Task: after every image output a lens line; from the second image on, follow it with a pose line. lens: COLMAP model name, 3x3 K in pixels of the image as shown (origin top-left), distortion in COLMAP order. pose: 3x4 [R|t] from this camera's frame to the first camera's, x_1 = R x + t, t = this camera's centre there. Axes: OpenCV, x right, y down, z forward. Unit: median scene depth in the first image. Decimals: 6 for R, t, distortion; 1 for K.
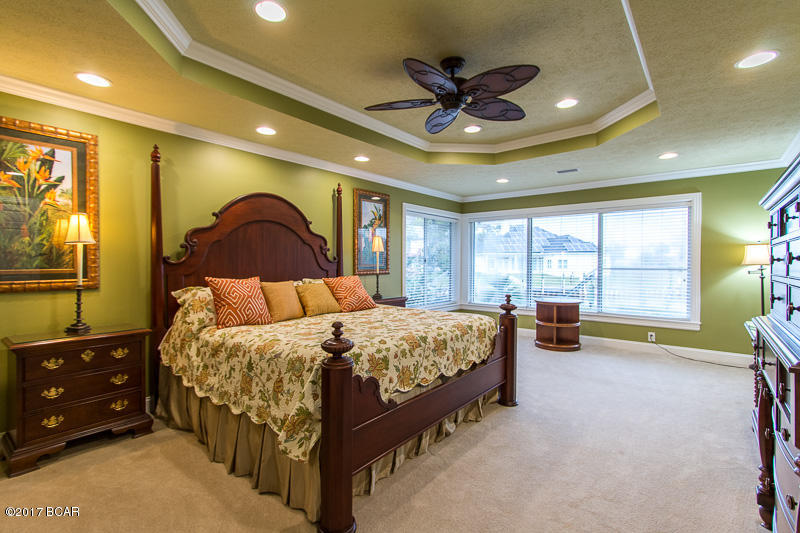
lens RADIAL K [[366.9, 0, 399.1], [0, 366.9, 268.3], [0, 0, 1]] dist [0.002959, 0.000072]
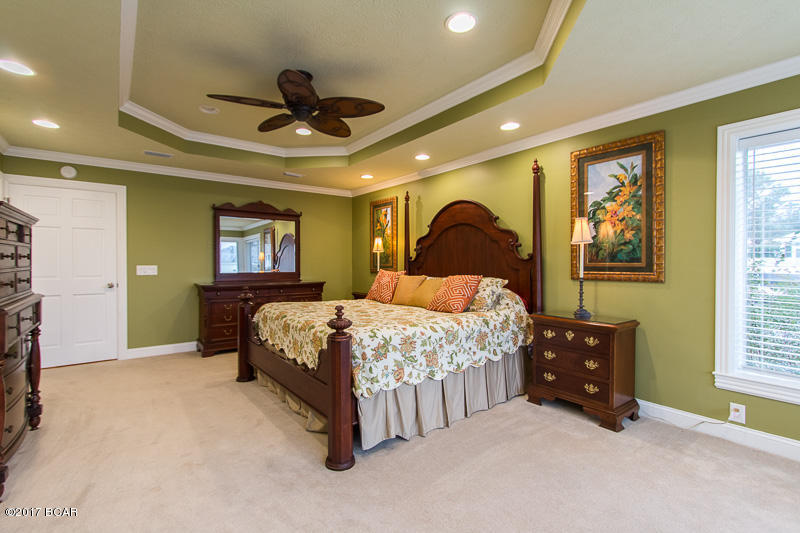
lens RADIAL K [[378.2, 0, 396.8], [0, 378.2, 257.8], [0, 0, 1]] dist [-0.001102, -0.000359]
pose [[-0.230389, -0.008701, -0.973060, 0.819481], [-0.014002, 0.999886, -0.005626, -0.017135], [0.972998, 0.012329, -0.230485, 1.082016]]
